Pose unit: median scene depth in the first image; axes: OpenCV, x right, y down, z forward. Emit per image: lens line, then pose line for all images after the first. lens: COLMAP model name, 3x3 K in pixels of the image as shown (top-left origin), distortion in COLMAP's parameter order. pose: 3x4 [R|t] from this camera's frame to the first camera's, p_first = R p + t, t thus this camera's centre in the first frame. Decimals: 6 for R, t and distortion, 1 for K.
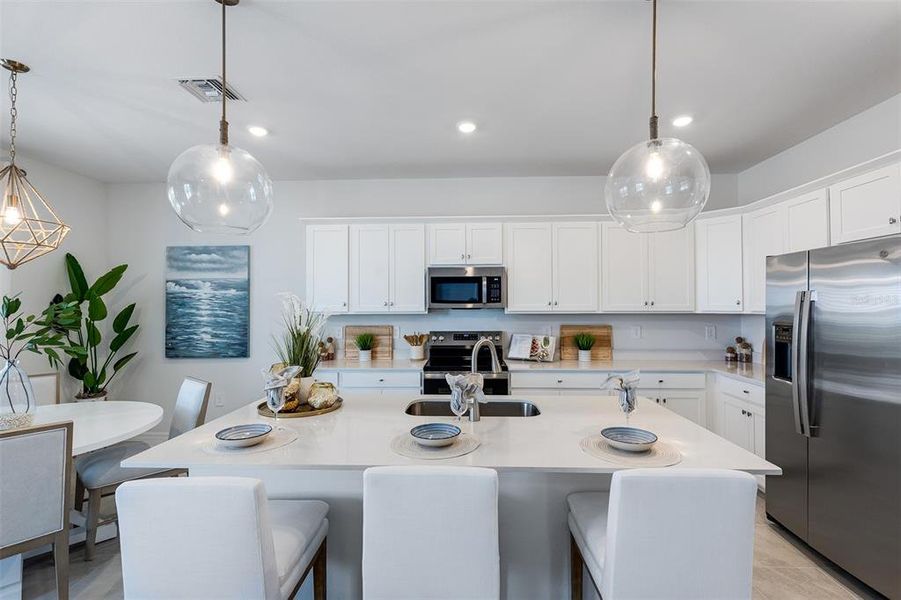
lens RADIAL K [[407.7, 0, 453.1], [0, 407.7, 300.5], [0, 0, 1]] dist [0.001461, 0.000601]
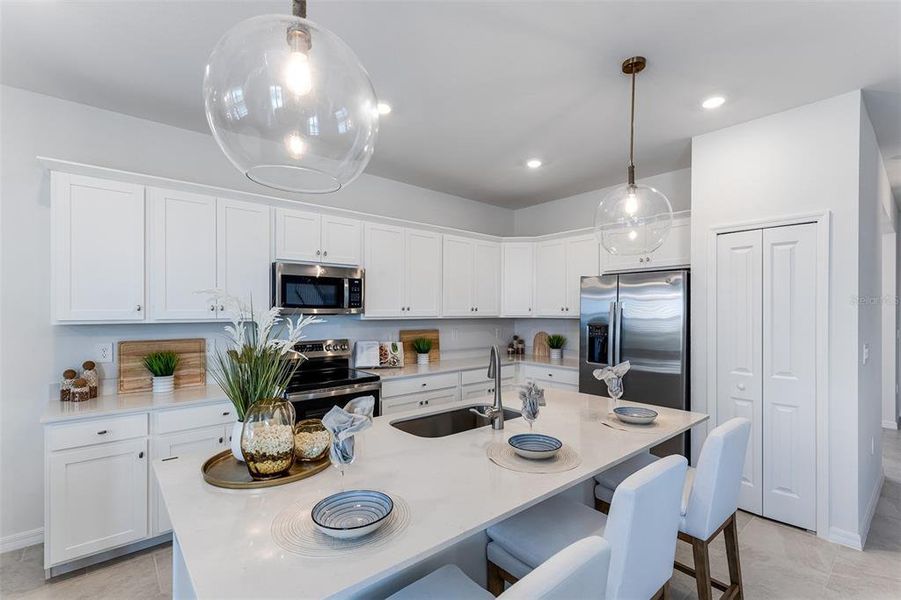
lens RADIAL K [[407.0, 0, 453.6], [0, 407.0, 309.8], [0, 0, 1]] dist [0.002813, 0.000670]
pose [[0.729389, 0.004893, 0.684082, -0.339482], [-0.011018, 0.999929, 0.004595, 0.003523], [-0.684011, -0.010889, 0.729391, 0.184049]]
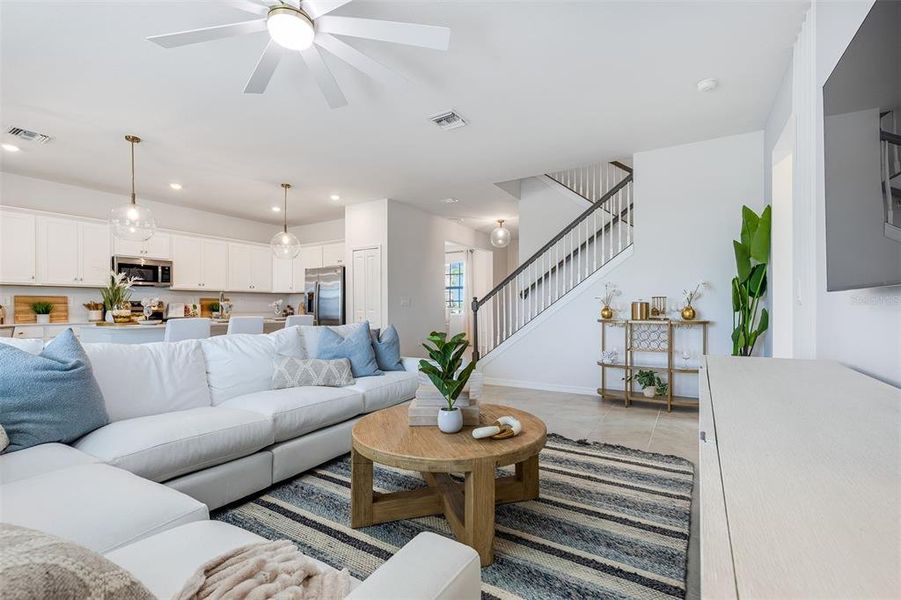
lens RADIAL K [[407.0, 0, 453.6], [0, 407.0, 309.8], [0, 0, 1]] dist [0.002813, 0.000670]
pose [[0.472123, -0.004535, 0.881521, -0.761303], [-0.007417, 0.999931, 0.009117, 0.088483], [-0.881502, -0.010843, 0.472056, -0.758854]]
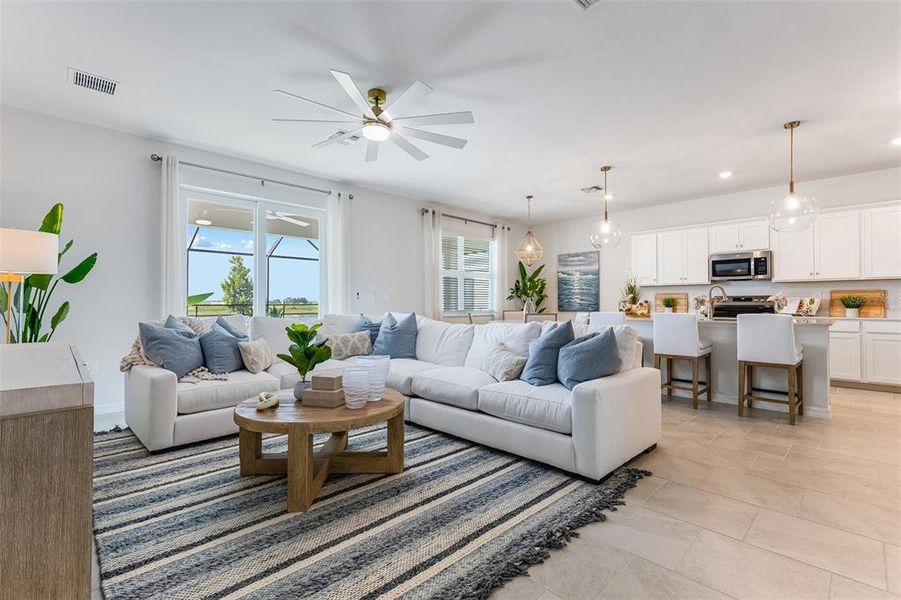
lens RADIAL K [[407.7, 0, 453.1], [0, 407.7, 300.5], [0, 0, 1]] dist [0.001461, 0.000601]
pose [[0.734146, -0.001727, -0.678989, 0.274700], [0.005828, 0.999976, 0.003758, 0.083862], [0.678966, -0.006716, 0.734139, -0.834460]]
